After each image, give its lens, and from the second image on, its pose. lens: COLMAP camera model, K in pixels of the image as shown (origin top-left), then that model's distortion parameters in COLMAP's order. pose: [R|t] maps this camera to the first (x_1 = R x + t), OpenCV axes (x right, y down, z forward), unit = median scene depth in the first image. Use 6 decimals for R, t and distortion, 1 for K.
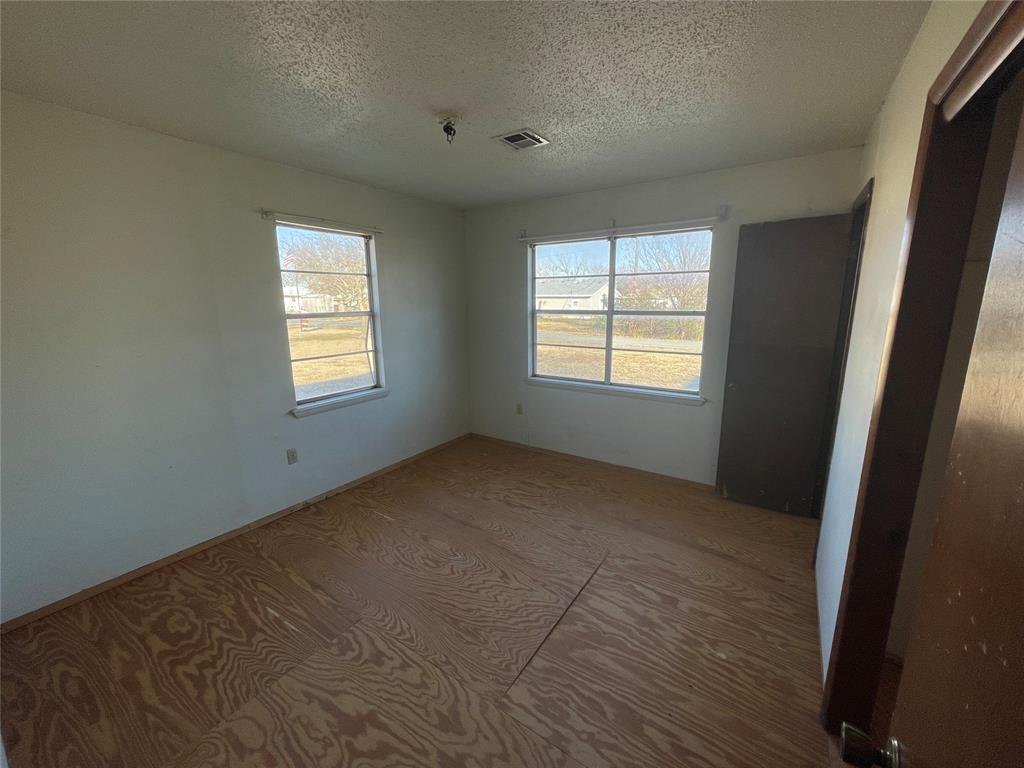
lens RADIAL K [[410.4, 0, 513.4], [0, 410.4, 382.1], [0, 0, 1]] dist [-0.002027, -0.000230]
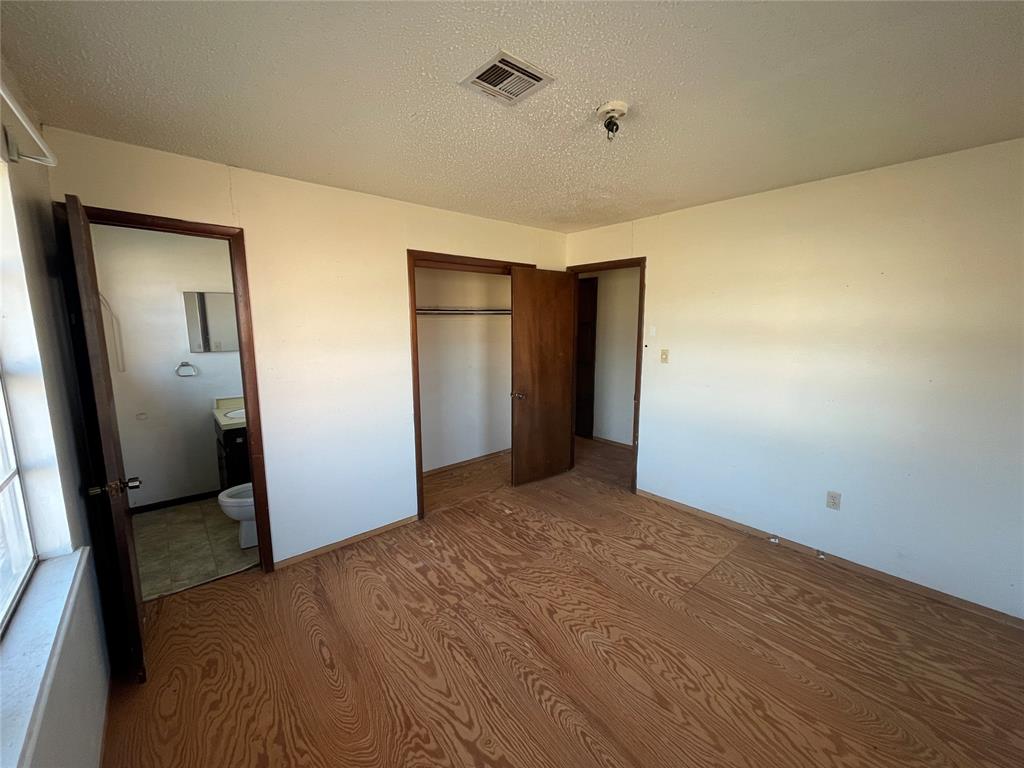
lens RADIAL K [[410.4, 0, 513.4], [0, 410.4, 382.1], [0, 0, 1]] dist [-0.002027, -0.000230]
pose [[-0.966818, -0.030365, 0.253654, -0.188663], [0.057349, 0.941770, 0.331331, -0.416760], [-0.248945, 0.334883, -0.908779, 1.977837]]
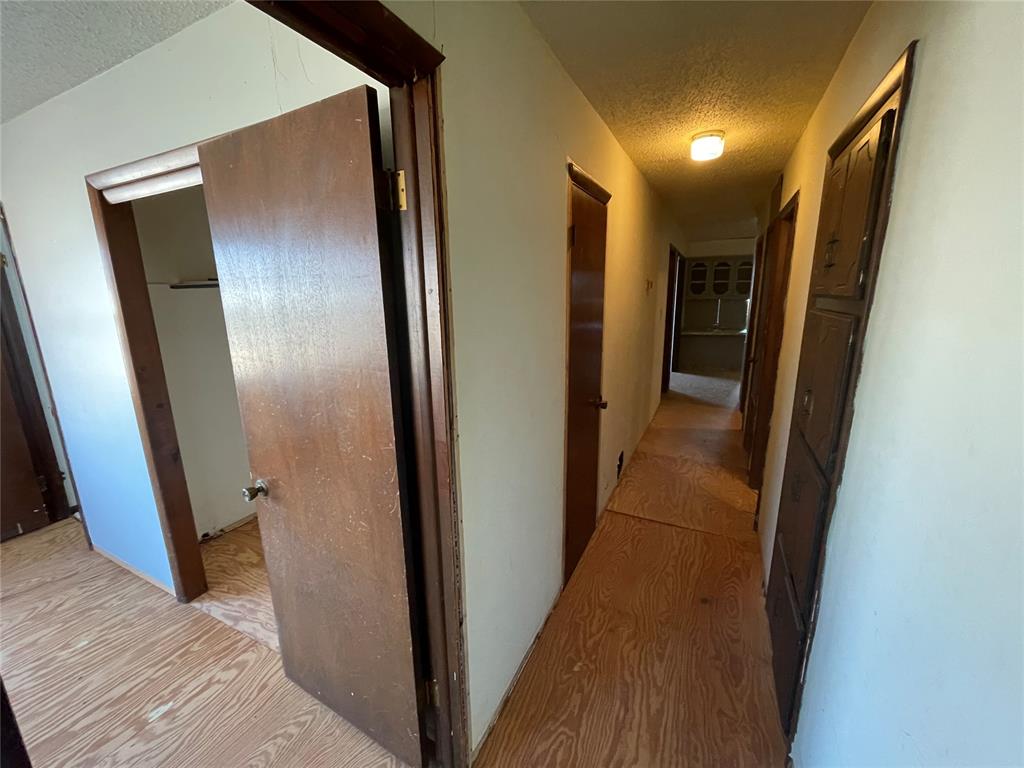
lens RADIAL K [[410.4, 0, 513.4], [0, 410.4, 382.1], [0, 0, 1]] dist [-0.002027, -0.000230]
pose [[-0.135768, -0.207109, 0.968851, -0.482645], [0.210634, 0.949516, 0.232493, 0.005395], [-0.968091, 0.235638, -0.085290, -0.143260]]
